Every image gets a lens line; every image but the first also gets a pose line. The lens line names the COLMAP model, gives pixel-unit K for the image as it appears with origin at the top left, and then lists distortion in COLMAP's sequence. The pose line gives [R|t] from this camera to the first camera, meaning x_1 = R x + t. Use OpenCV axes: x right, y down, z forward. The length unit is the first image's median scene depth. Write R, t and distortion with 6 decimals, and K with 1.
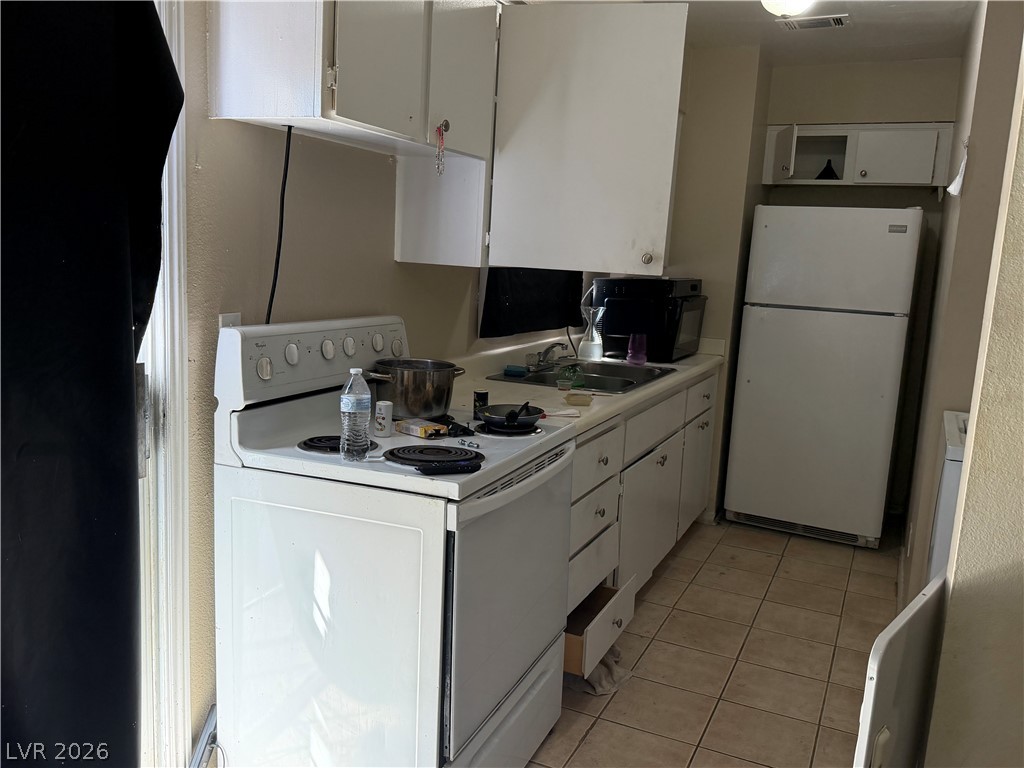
lens RADIAL K [[830.9, 0, 514.0], [0, 830.9, 385.1], [0, 0, 1]] dist [0.099747, -0.168846]
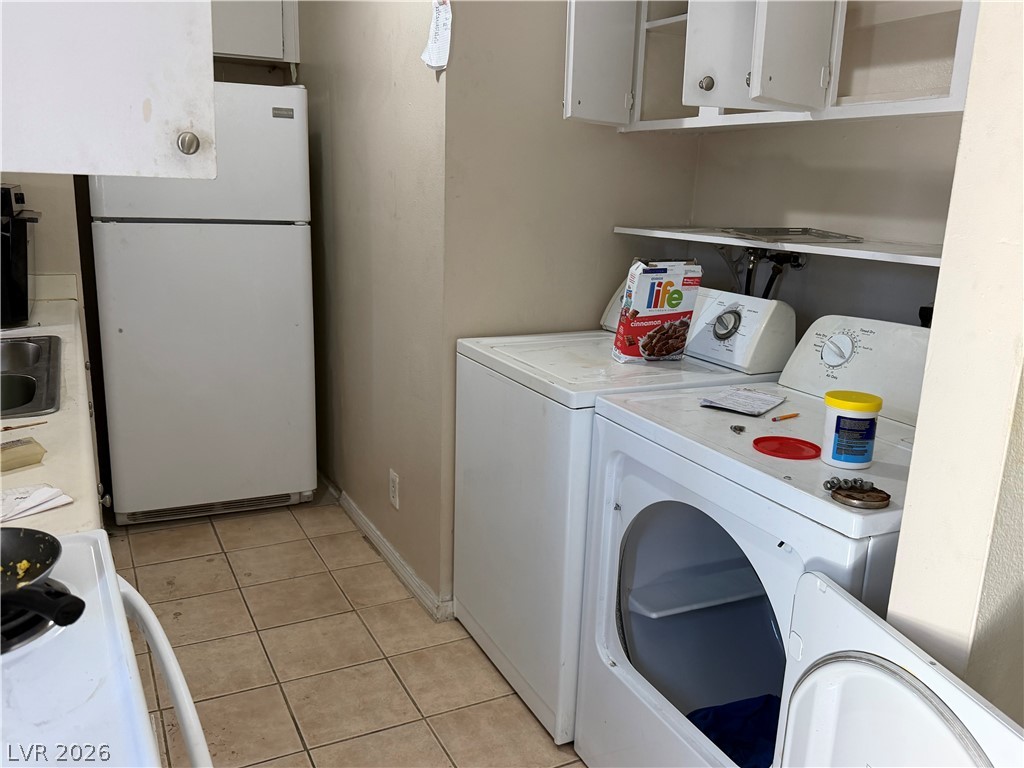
lens RADIAL K [[830.9, 0, 504.3], [0, 830.9, 383.7], [0, 0, 1]] dist [0.099747, -0.168846]
pose [[0.620739, -0.213119, 0.754496, -0.063303], [0.125318, 0.976943, 0.172850, -0.045052], [-0.773937, -0.012743, 0.633134, 0.318060]]
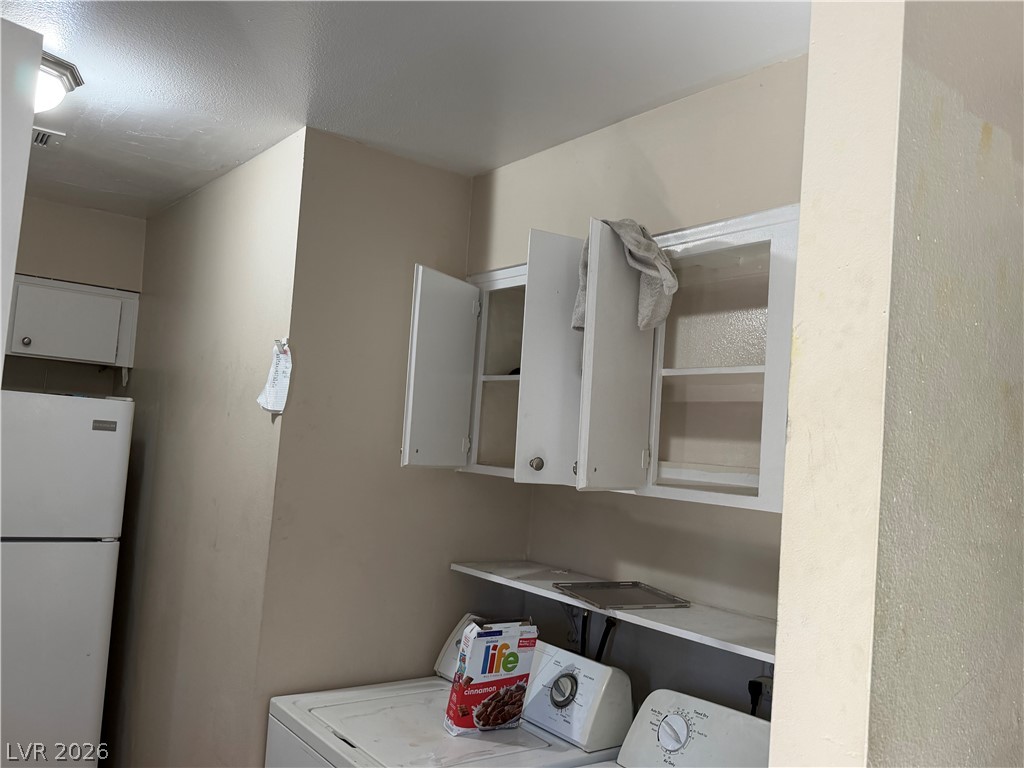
lens RADIAL K [[830.9, 0, 514.6], [0, 830.9, 393.5], [0, 0, 1]] dist [0.099747, -0.168846]
pose [[0.461068, 0.041015, 0.886417, -0.039386], [0.092989, 0.991198, -0.094232, -0.103820], [-0.882479, 0.125874, 0.453195, 0.318507]]
